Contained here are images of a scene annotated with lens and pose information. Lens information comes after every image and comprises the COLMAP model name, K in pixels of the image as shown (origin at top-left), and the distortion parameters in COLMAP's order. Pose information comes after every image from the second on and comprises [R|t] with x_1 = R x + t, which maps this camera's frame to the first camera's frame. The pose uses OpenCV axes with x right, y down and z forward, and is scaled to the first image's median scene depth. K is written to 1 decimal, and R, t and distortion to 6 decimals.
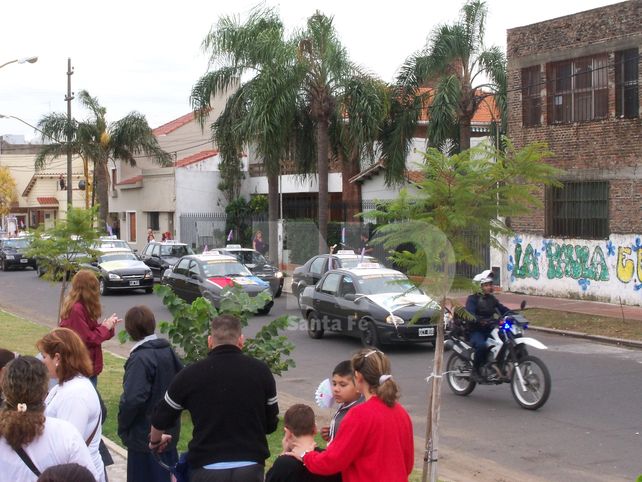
lens RADIAL K [[1173.6, 0, 323.8], [0, 1173.6, 242.0], [0, 0, 1]] dist [-0.077339, 0.000000]
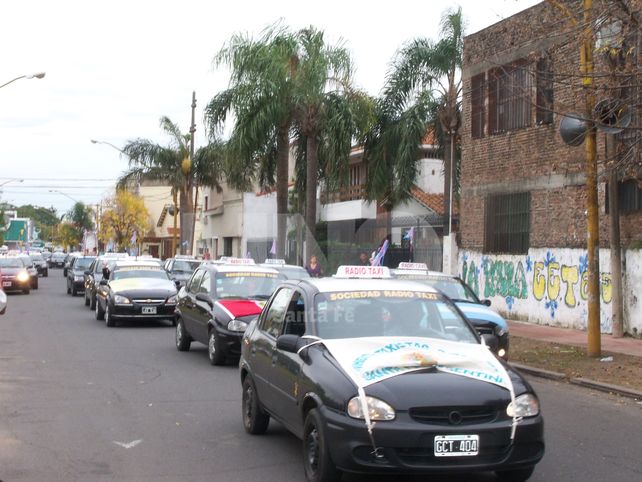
lens RADIAL K [[1173.6, 0, 320.1], [0, 1173.6, 241.1], [0, 0, 1]] dist [-0.077339, 0.000000]
pose [[0.983713, 0.026220, -0.177821, 0.231467], [-0.033423, 0.998733, -0.037633, 0.026409], [0.176609, 0.042963, 0.983343, 0.046745]]
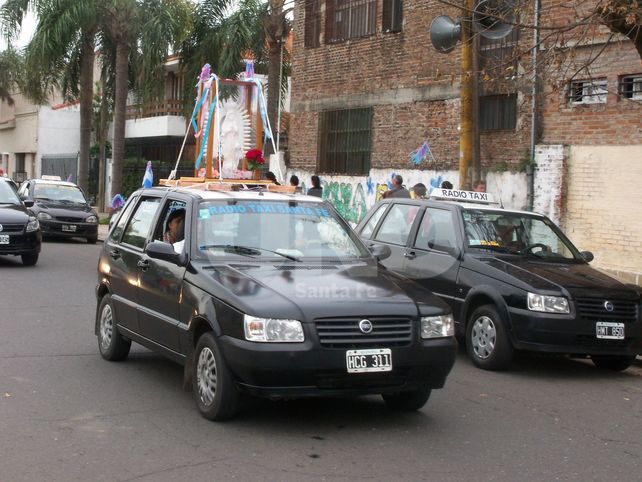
lens RADIAL K [[1173.6, 0, 318.3], [0, 1173.6, 236.6], [0, 0, 1]] dist [-0.077339, 0.000000]
pose [[0.998878, 0.047317, 0.002118, 0.194385], [-0.047347, 0.998724, 0.017572, 0.027345], [-0.001284, -0.017652, 0.999843, 0.132453]]
